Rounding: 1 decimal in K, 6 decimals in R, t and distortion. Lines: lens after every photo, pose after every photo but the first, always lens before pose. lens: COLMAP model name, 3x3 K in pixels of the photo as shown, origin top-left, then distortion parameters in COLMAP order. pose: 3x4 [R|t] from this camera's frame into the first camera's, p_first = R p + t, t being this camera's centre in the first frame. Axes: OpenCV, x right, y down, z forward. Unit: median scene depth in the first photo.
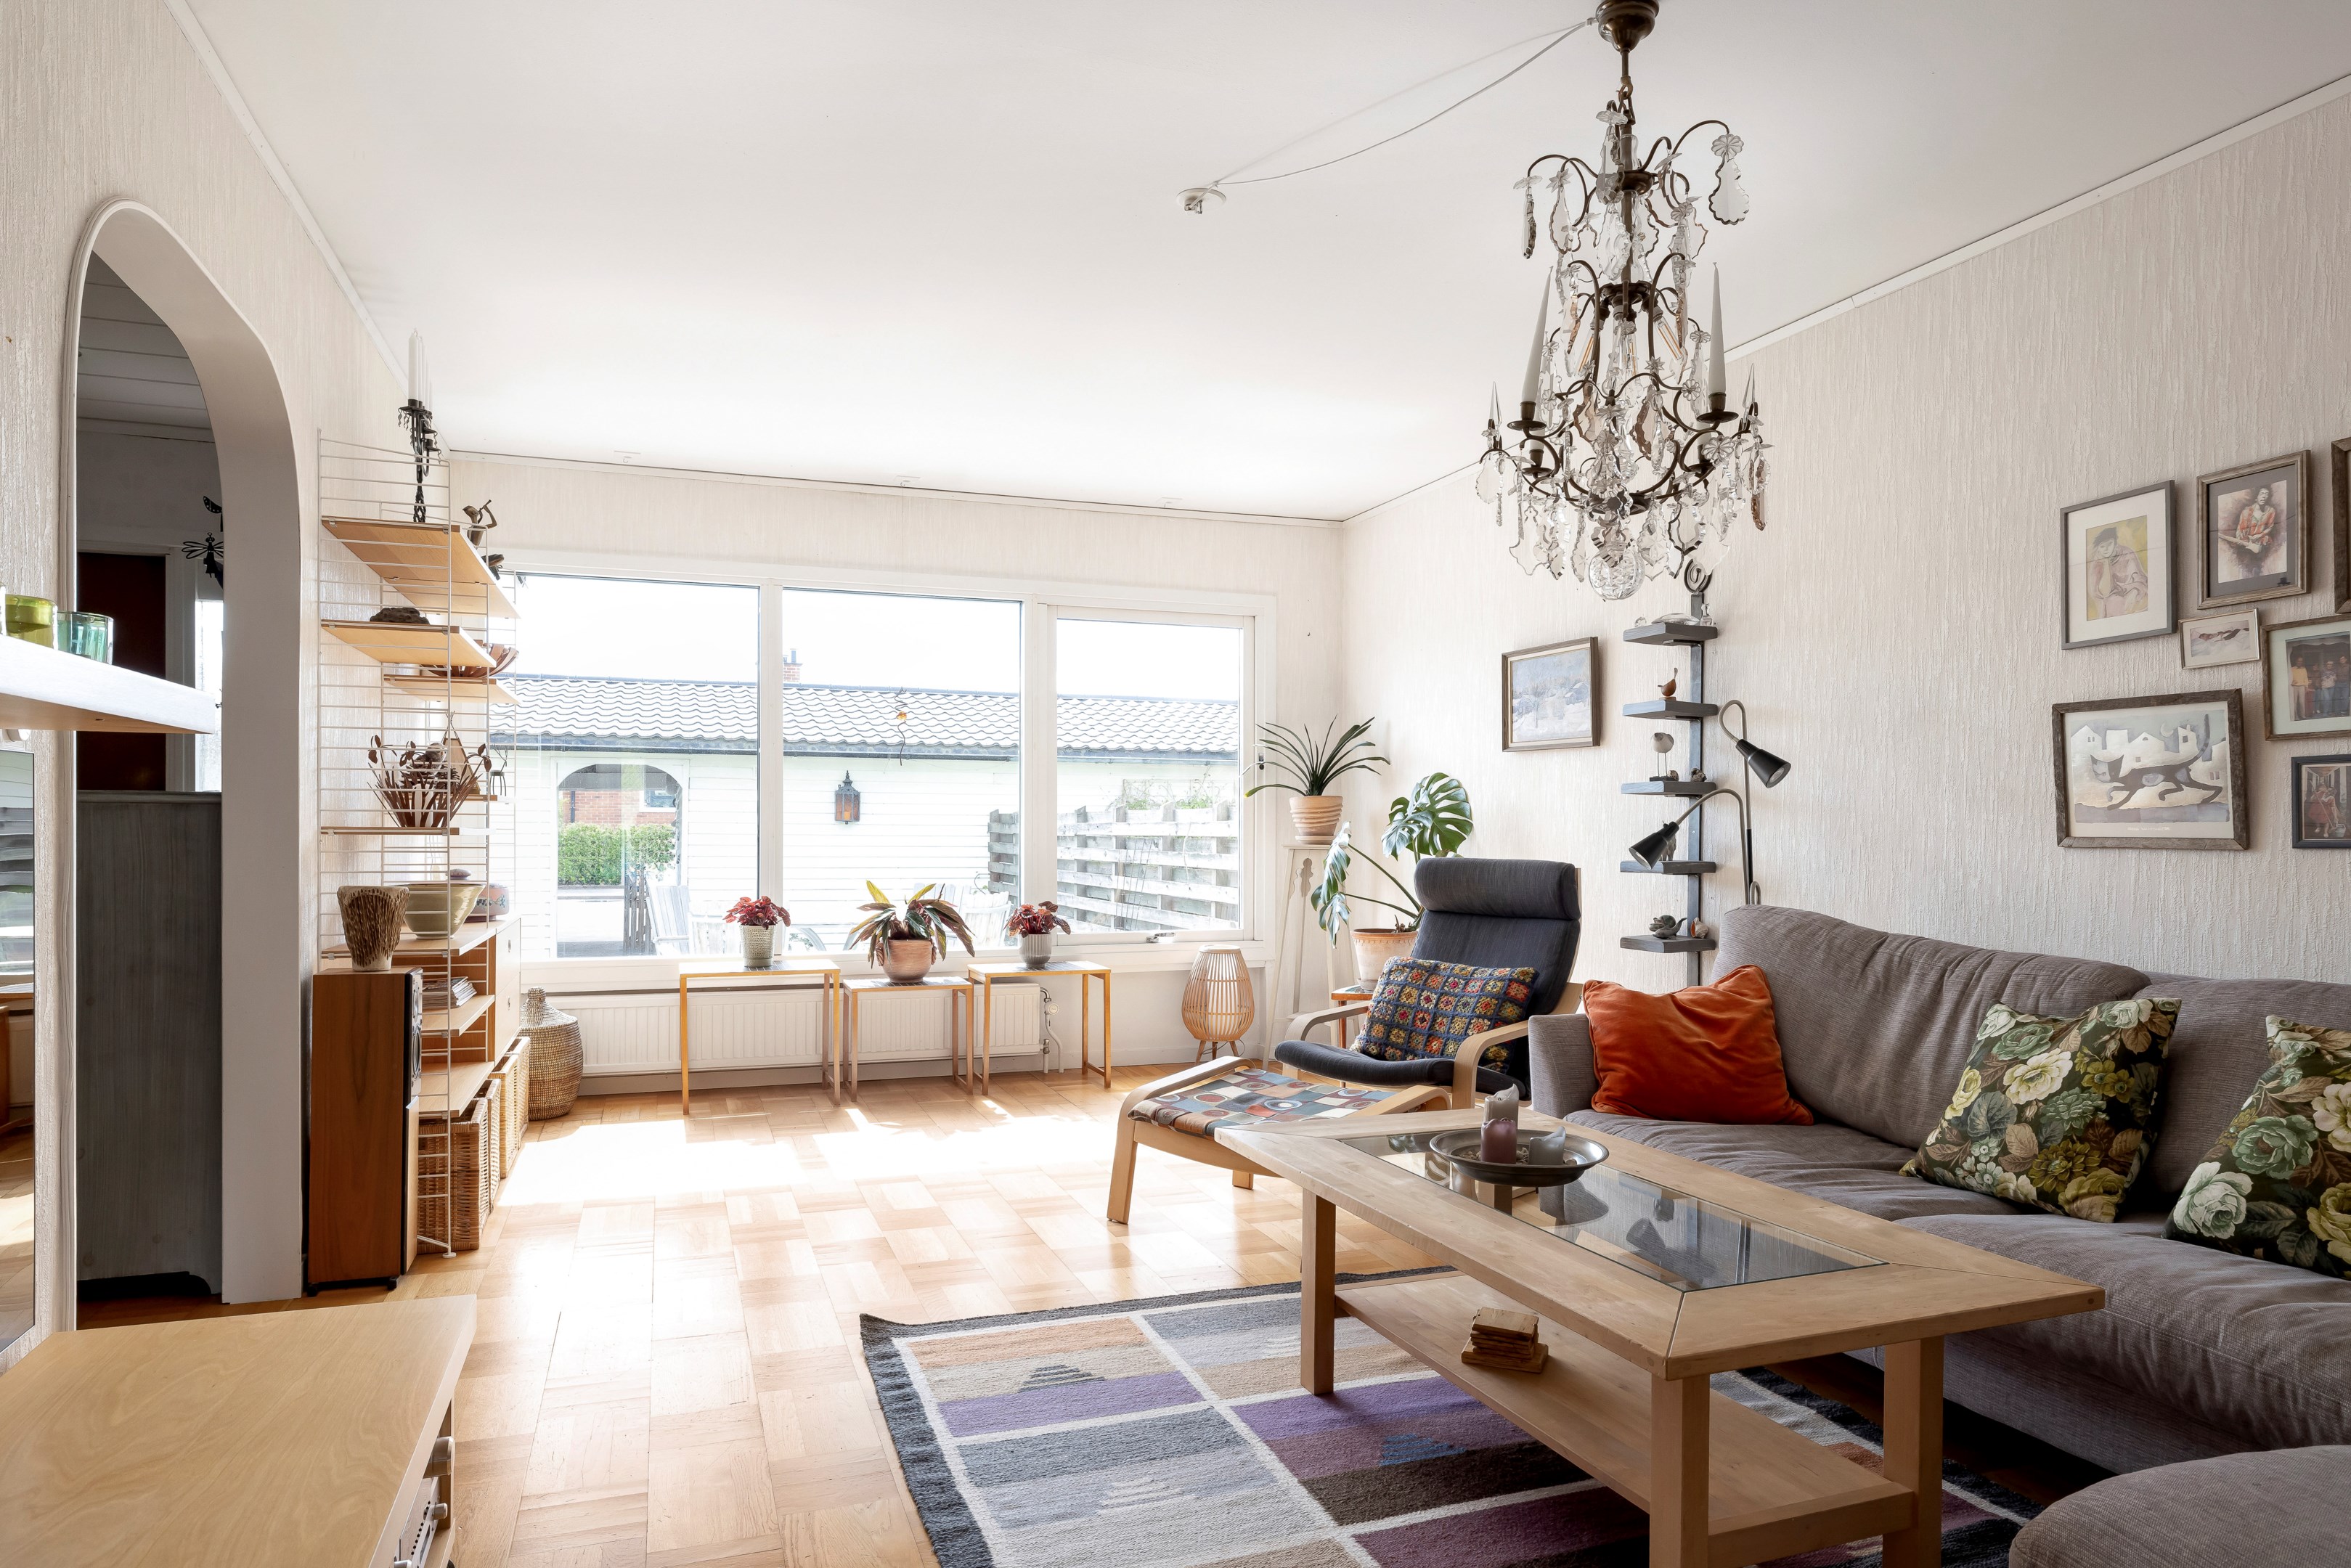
lens RADIAL K [[1347.2, 0, 1152.0], [0, 1347.2, 826.3], [0, 0, 1]] dist [-0.000952, 0.001825]
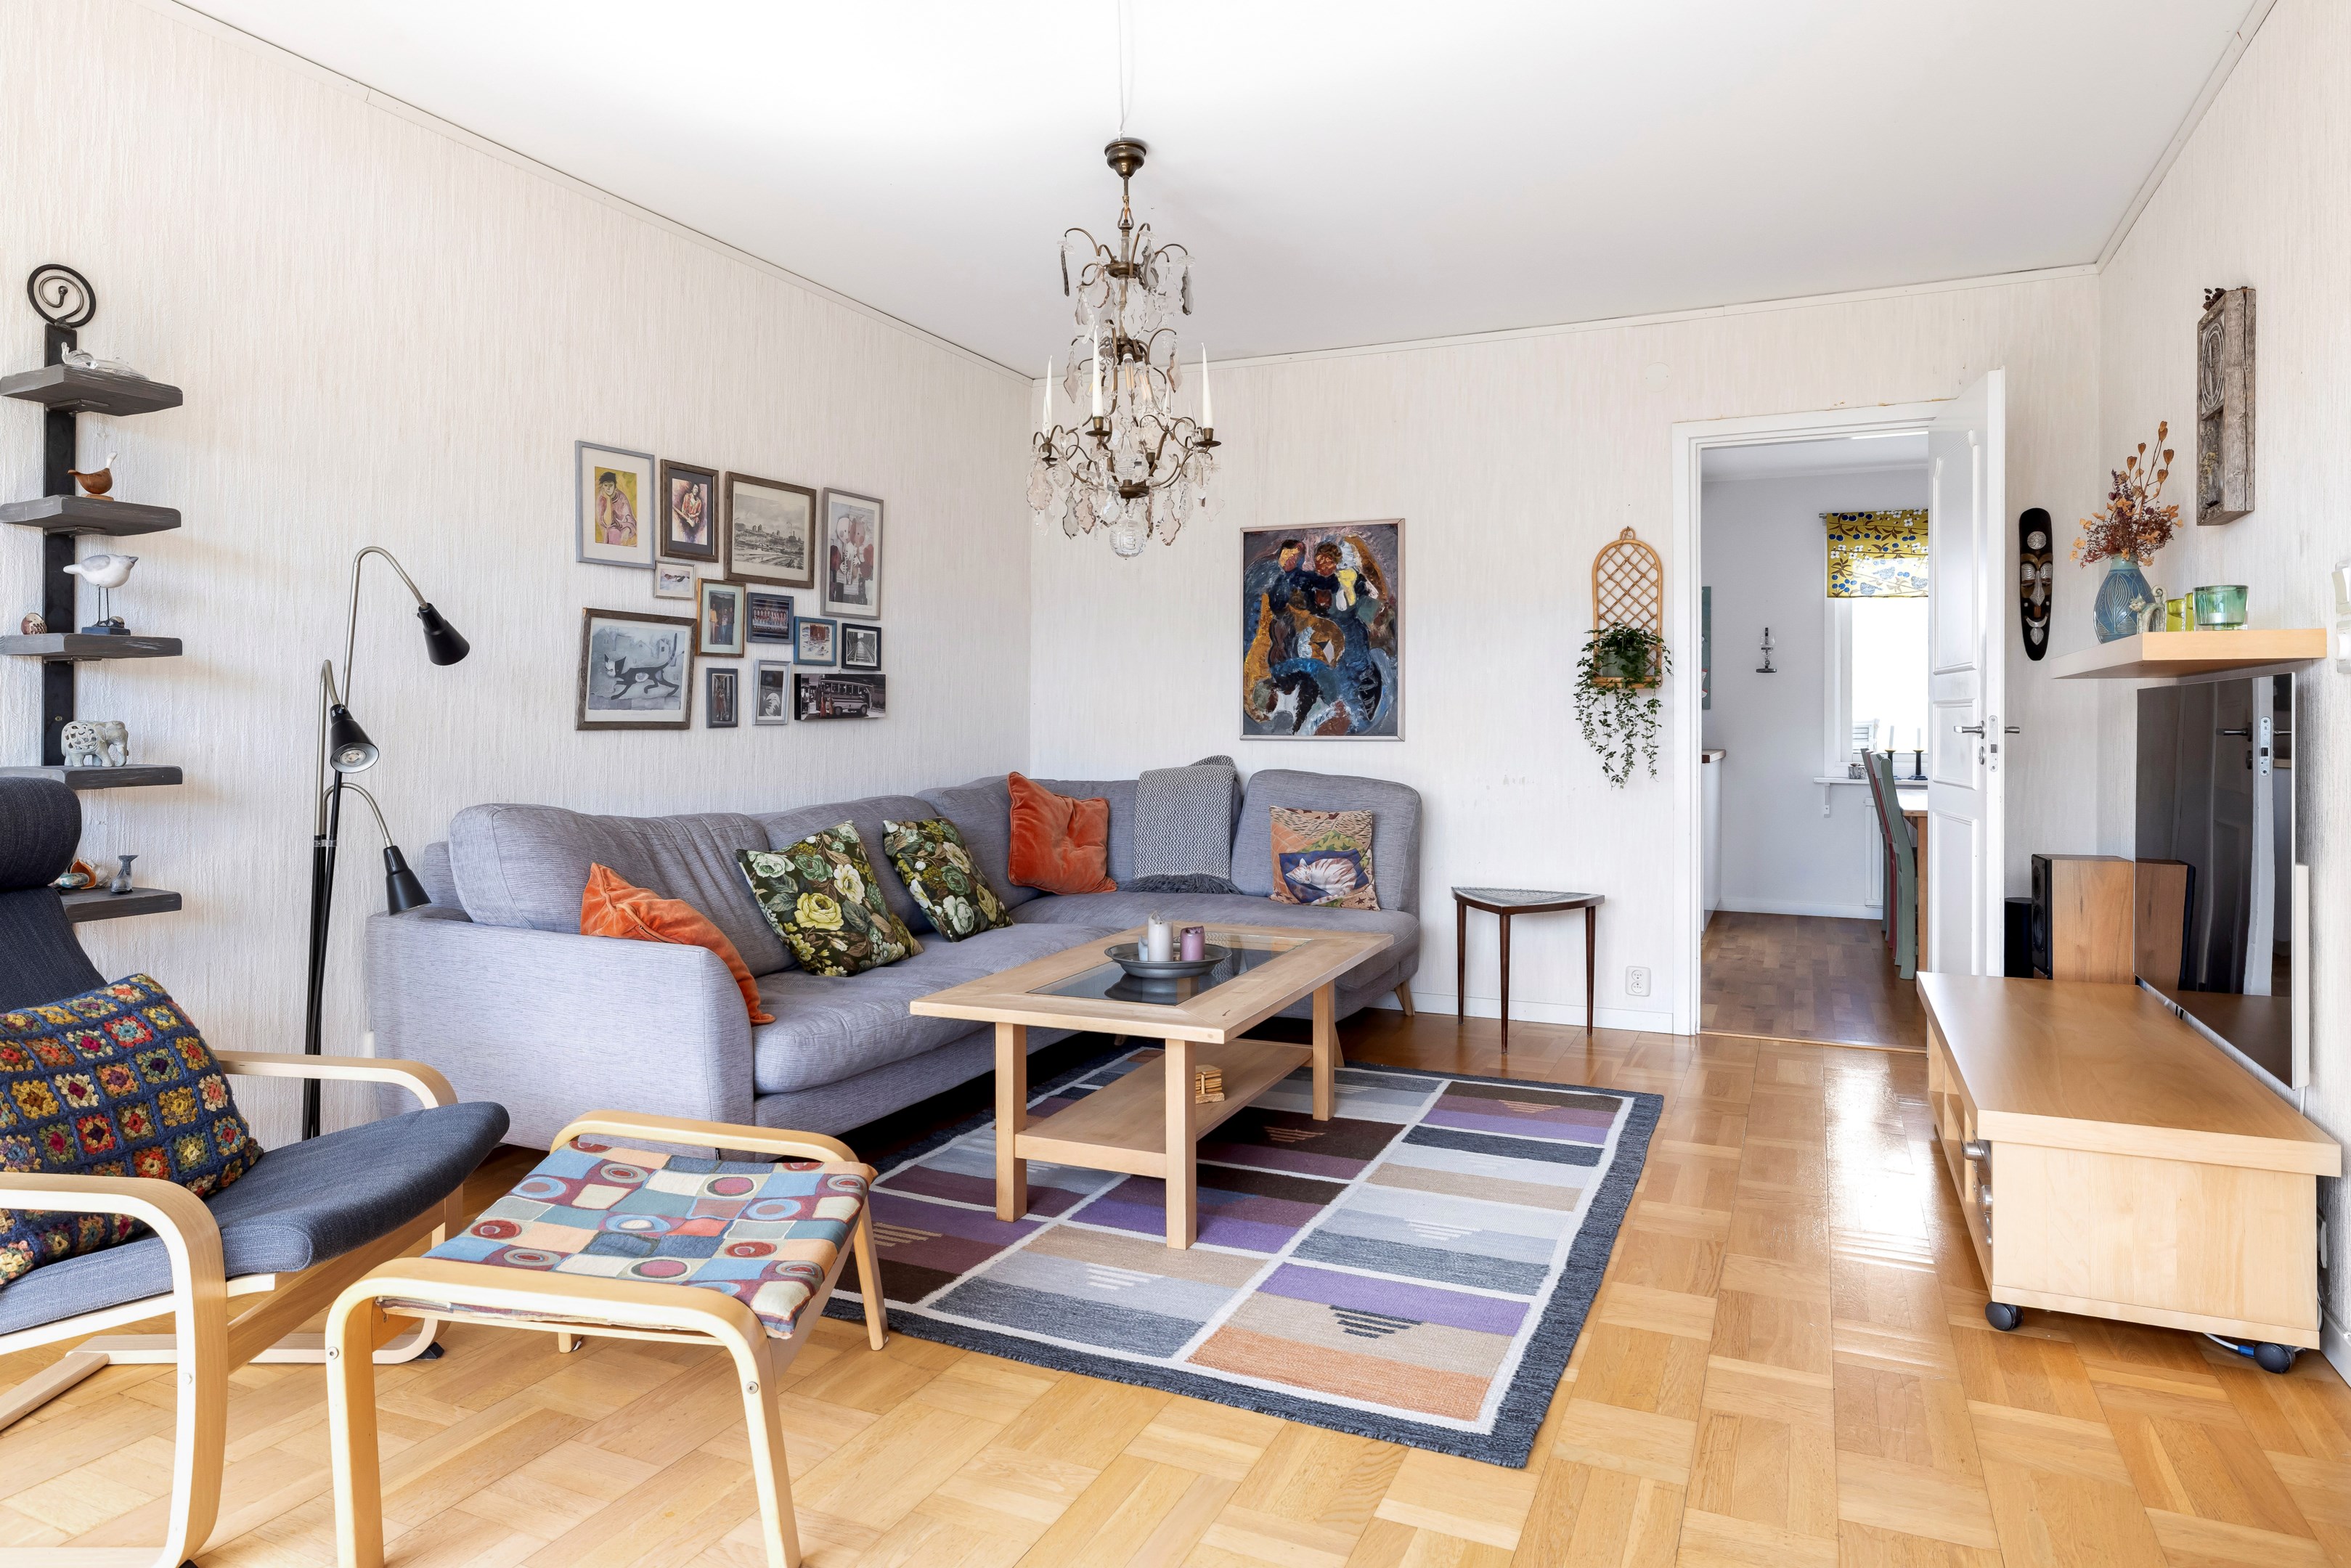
lens RADIAL K [[1431.5, 0, 1134.6], [0, 1431.5, 712.0], [0, 0, 1]] dist [-0.001239, -0.000780]
pose [[-0.705984, -0.003429, 0.708219, -0.610279], [-0.007069, 0.999973, -0.002205, -0.000969], [-0.708192, -0.006563, -0.705989, 1.710915]]
